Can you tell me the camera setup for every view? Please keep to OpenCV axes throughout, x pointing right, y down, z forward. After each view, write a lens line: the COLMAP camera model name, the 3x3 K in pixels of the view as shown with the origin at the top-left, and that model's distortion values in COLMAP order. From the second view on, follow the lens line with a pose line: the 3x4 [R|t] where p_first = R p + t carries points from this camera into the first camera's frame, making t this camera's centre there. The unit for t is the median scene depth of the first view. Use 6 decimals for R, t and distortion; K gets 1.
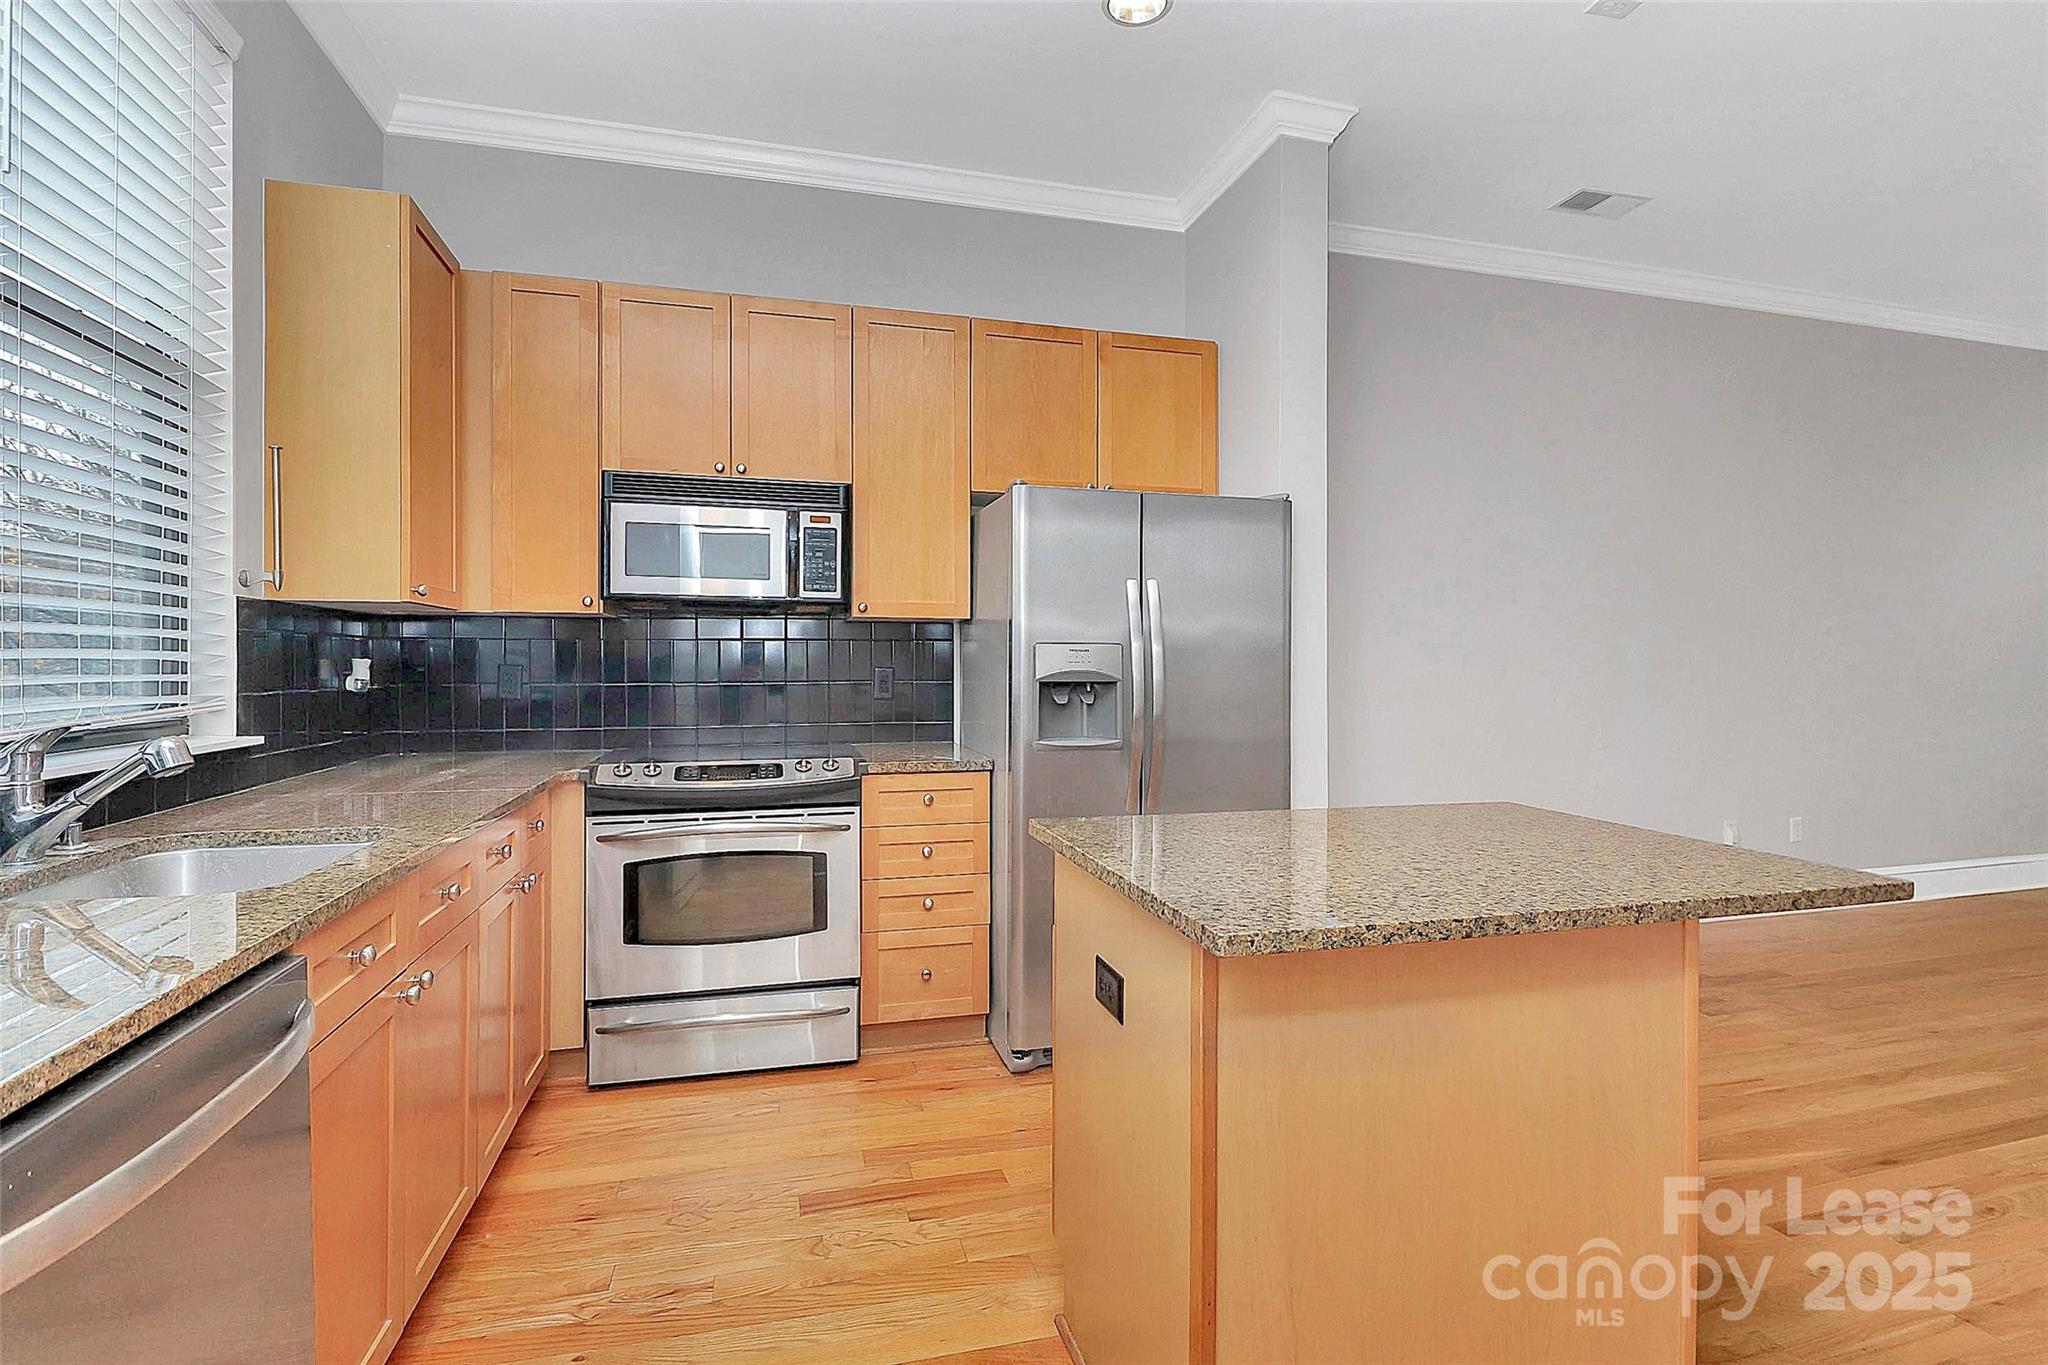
lens RADIAL K [[980.7, 0, 1029.2], [0, 980.7, 651.2], [0, 0, 1]] dist [0.000366, -0.006782]
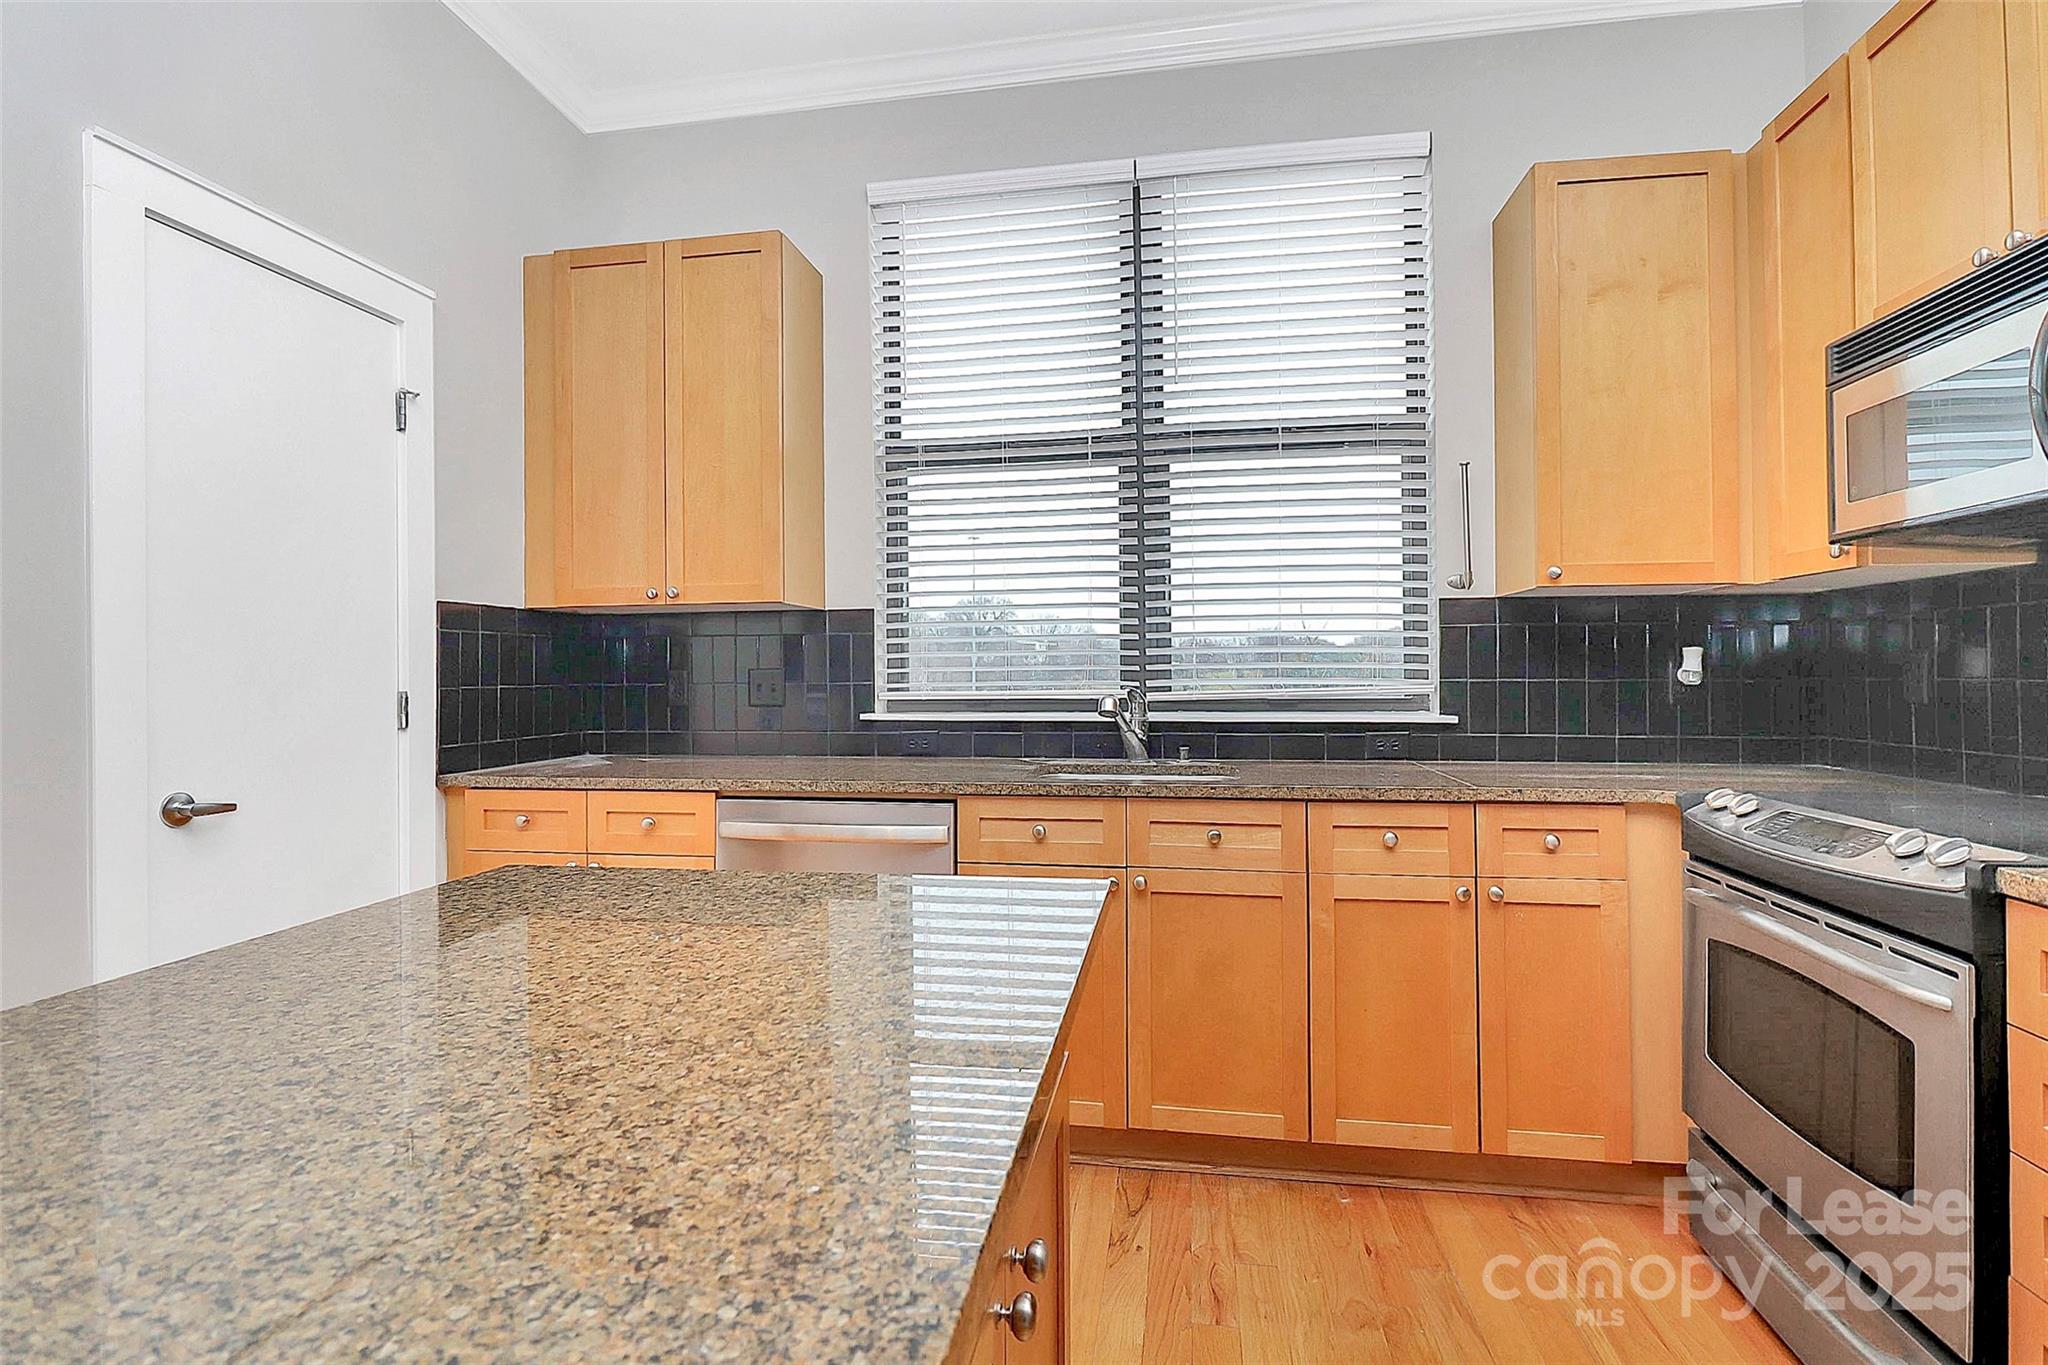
lens RADIAL K [[980.7, 0, 1015.5], [0, 980.7, 673.6], [0, 0, 1]] dist [0.000366, -0.006782]
pose [[-0.428907, -0.003028, -0.903344, 0.389806], [0.009406, 0.999925, -0.007818, 0.032240], [0.903300, -0.011850, -0.428846, 0.820745]]
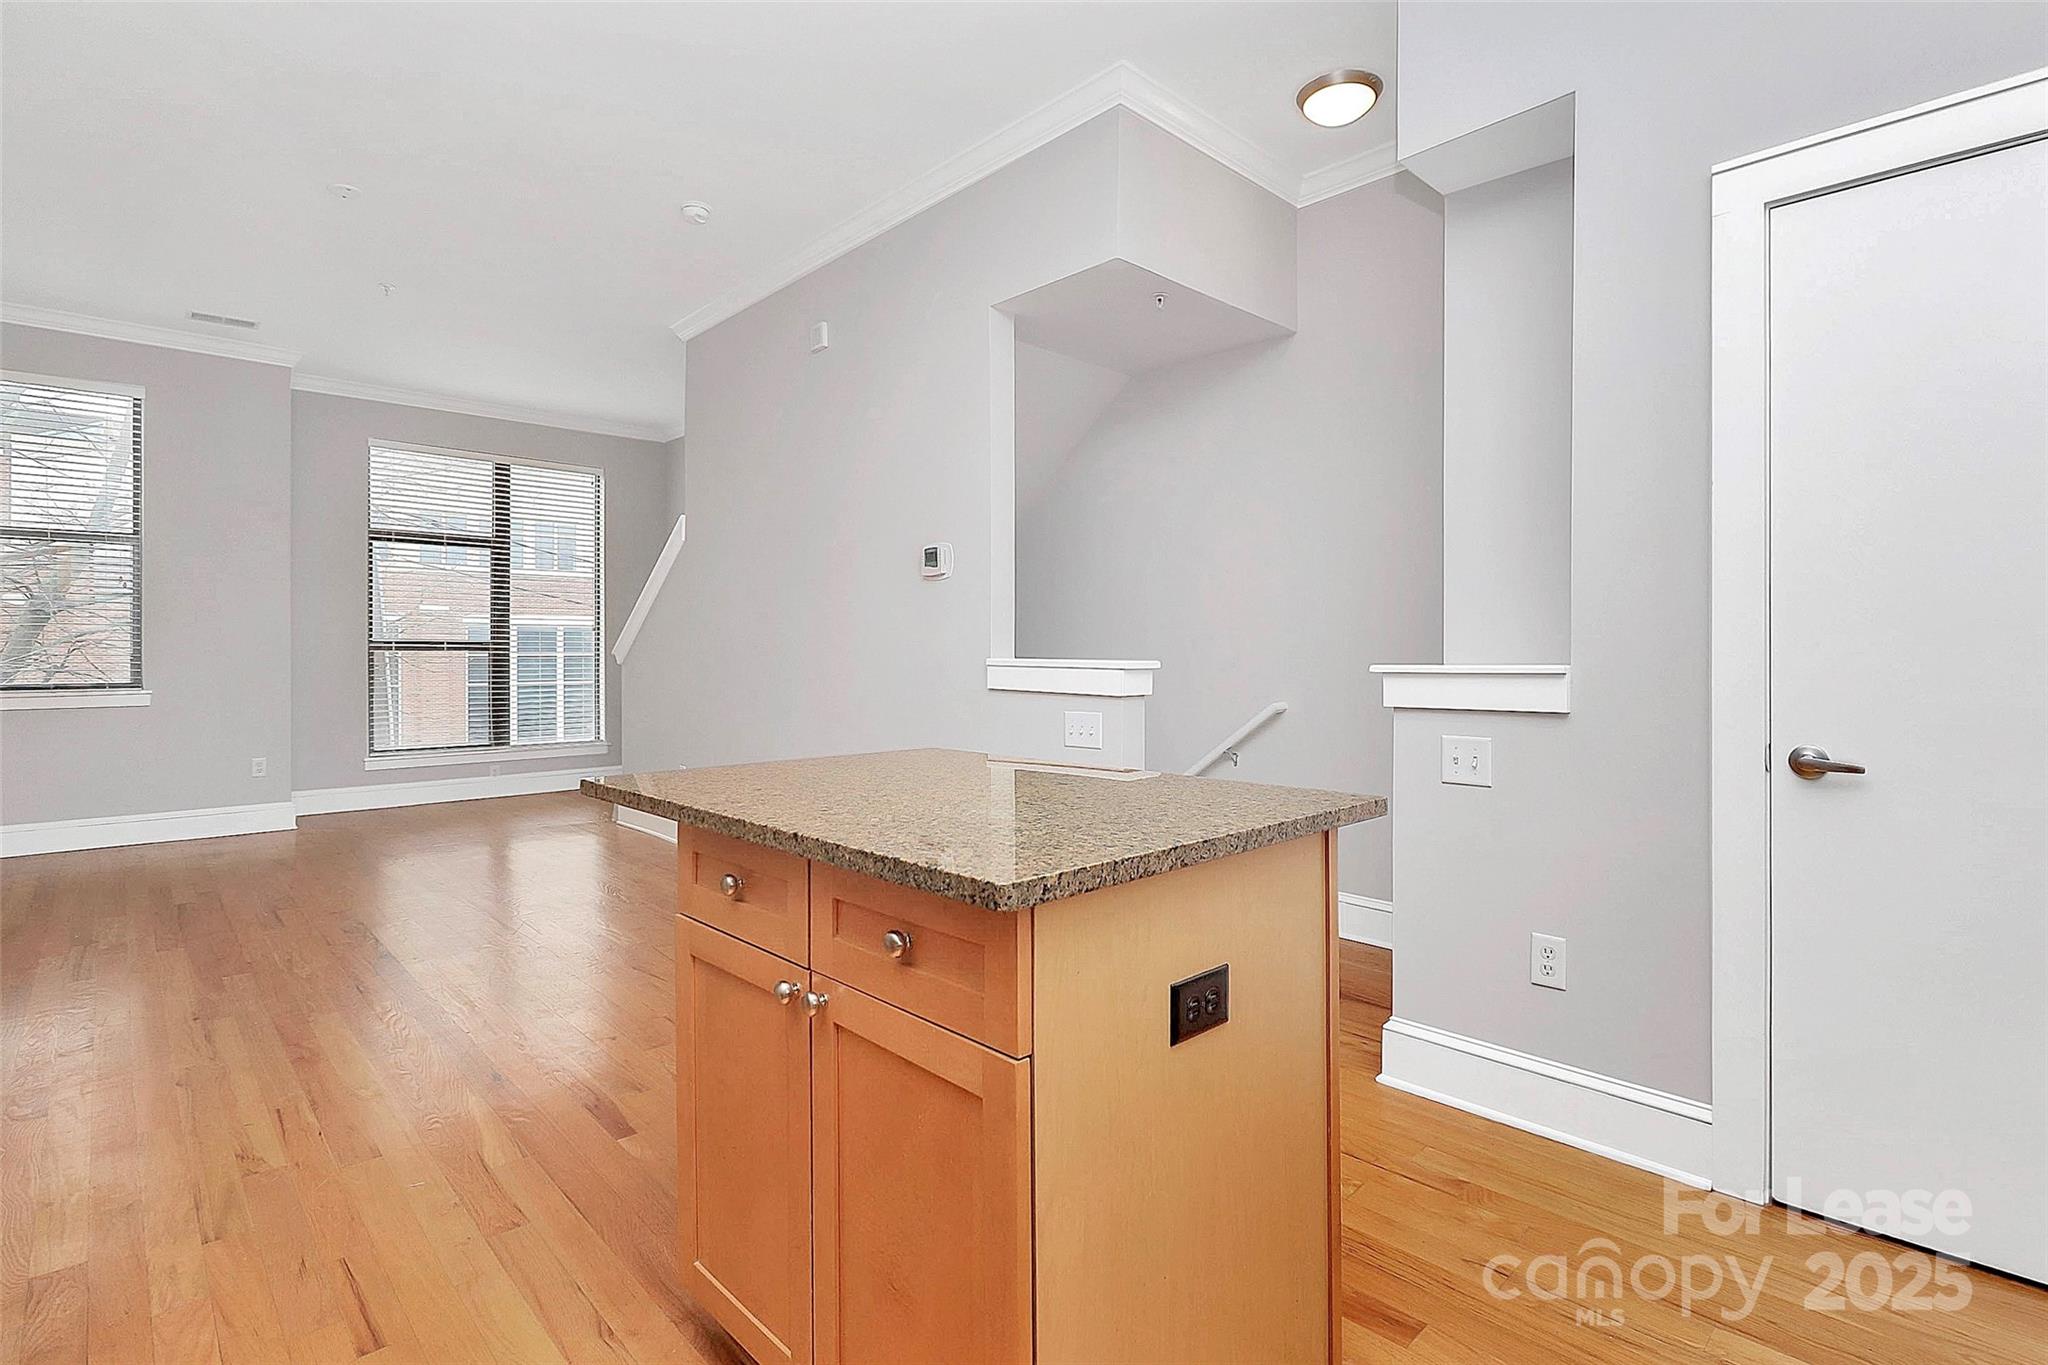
lens RADIAL K [[980.7, 0, 1020.3], [0, 980.7, 654.6], [0, 0, 1]] dist [0.000366, -0.006782]
pose [[-0.466700, -0.010092, 0.884358, -0.309912], [-0.005754, 0.999948, 0.008374, 0.036146], [-0.884397, -0.001180, -0.466734, 0.833009]]
